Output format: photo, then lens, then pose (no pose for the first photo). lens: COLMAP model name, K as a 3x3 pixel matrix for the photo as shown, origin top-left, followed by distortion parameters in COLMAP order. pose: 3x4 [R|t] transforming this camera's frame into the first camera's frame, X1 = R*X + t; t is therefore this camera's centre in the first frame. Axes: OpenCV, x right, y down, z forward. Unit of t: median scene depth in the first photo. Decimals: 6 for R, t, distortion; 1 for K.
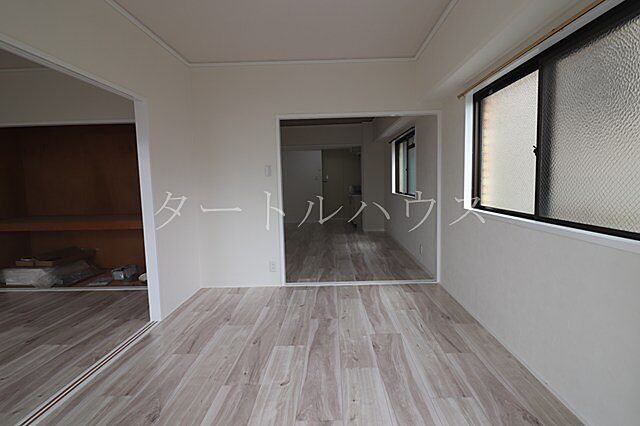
lens RADIAL K [[345.7, 0, 320.0], [0, 345.7, 213.0], [0, 0, 1]] dist [-0.004375, -0.000640]
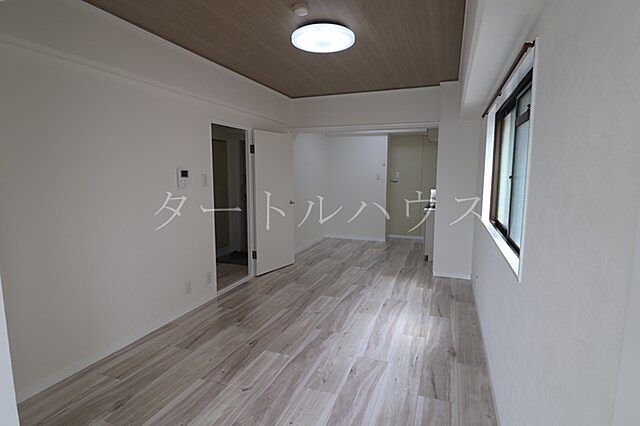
lens RADIAL K [[345.7, 0, 320.0], [0, 345.7, 213.0], [0, 0, 1]] dist [-0.004375, -0.000640]
pose [[0.948761, 0.071243, -0.307859, 0.316188], [-0.061179, 0.997233, 0.042231, -0.089960], [0.310016, -0.021232, 0.950494, 0.044672]]
